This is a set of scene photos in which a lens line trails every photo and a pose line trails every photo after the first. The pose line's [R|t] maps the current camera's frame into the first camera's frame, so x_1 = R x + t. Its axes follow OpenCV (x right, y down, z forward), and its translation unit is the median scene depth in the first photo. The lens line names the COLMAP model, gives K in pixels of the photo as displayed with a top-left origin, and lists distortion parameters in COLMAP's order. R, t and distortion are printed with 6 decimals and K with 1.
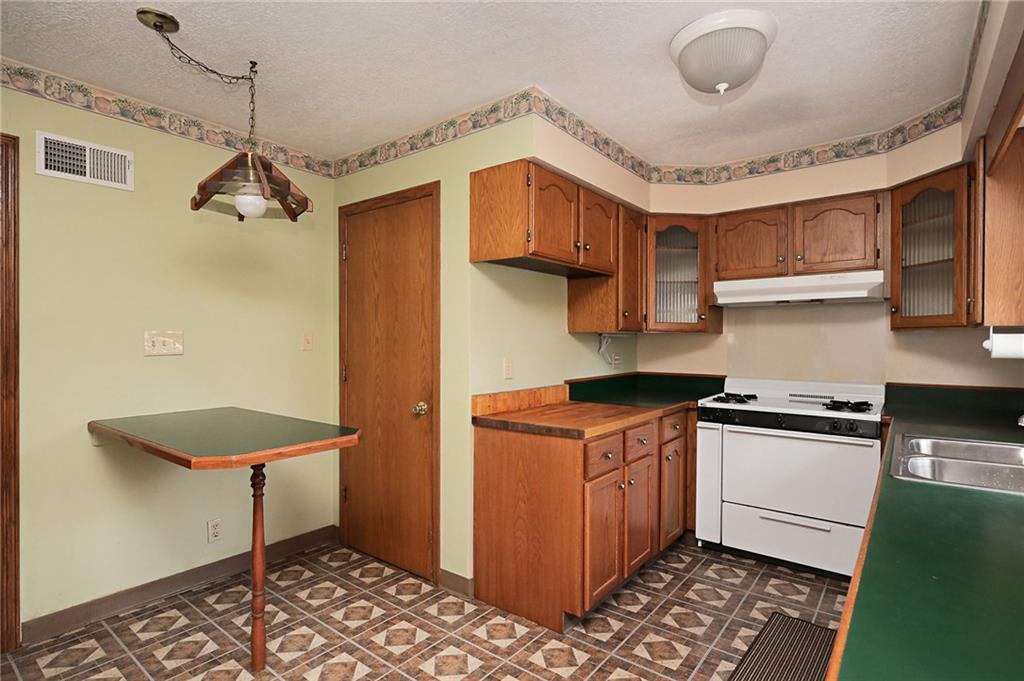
lens RADIAL K [[511.6, 0, 511.2], [0, 511.6, 341.5], [0, 0, 1]] dist [-0.015771, 0.006359]
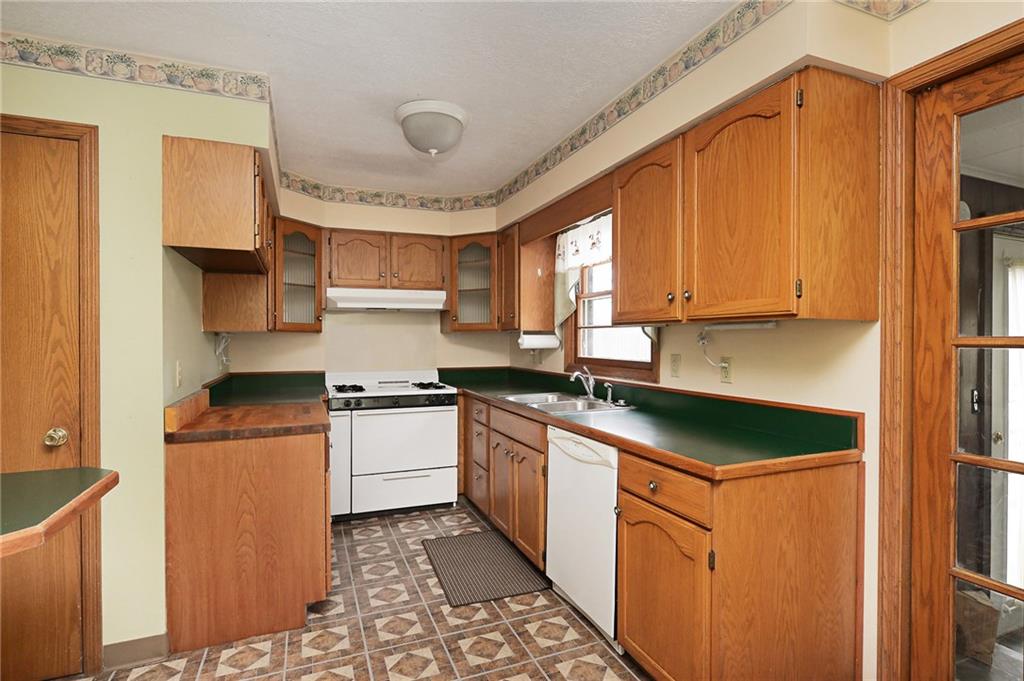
lens RADIAL K [[511.6, 0, 515.2], [0, 511.6, 341.5], [0, 0, 1]] dist [-0.015771, 0.006359]
pose [[0.491634, -0.008061, 0.870765, -0.509298], [0.007827, 0.999958, 0.004838, -0.000130], [-0.870767, 0.004437, 0.491676, 0.112663]]
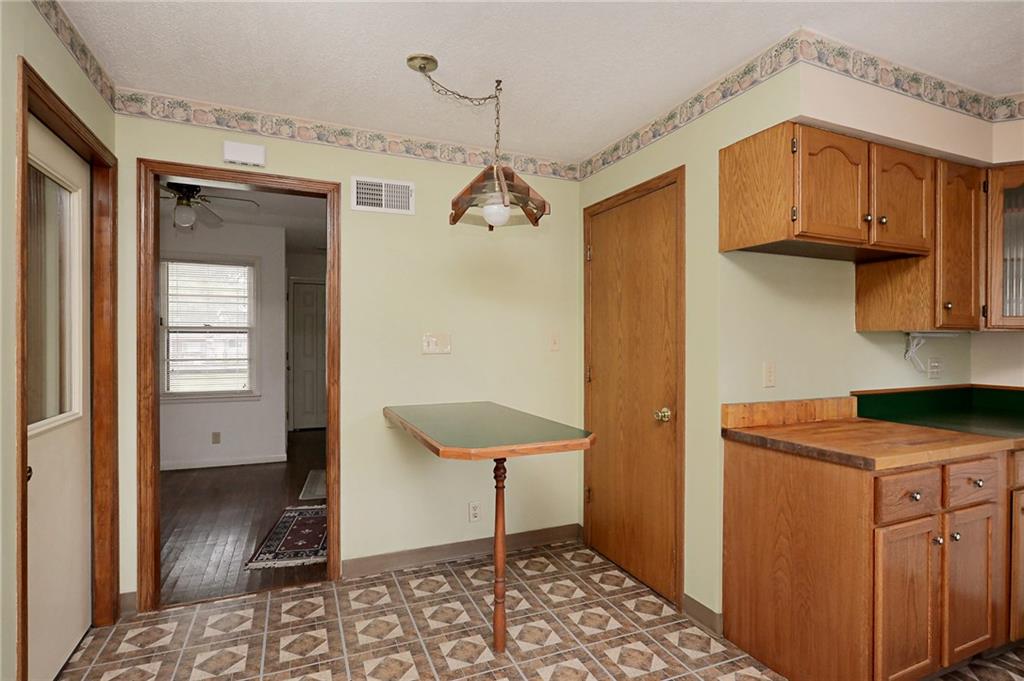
lens RADIAL K [[511.6, 0, 510.0], [0, 511.6, 341.8], [0, 0, 1]] dist [-0.015771, 0.006359]
pose [[0.876231, 0.001529, -0.481888, 0.026373], [-0.002255, 0.999997, -0.000928, 0.000354], [0.481885, 0.001900, 0.876232, 0.061585]]
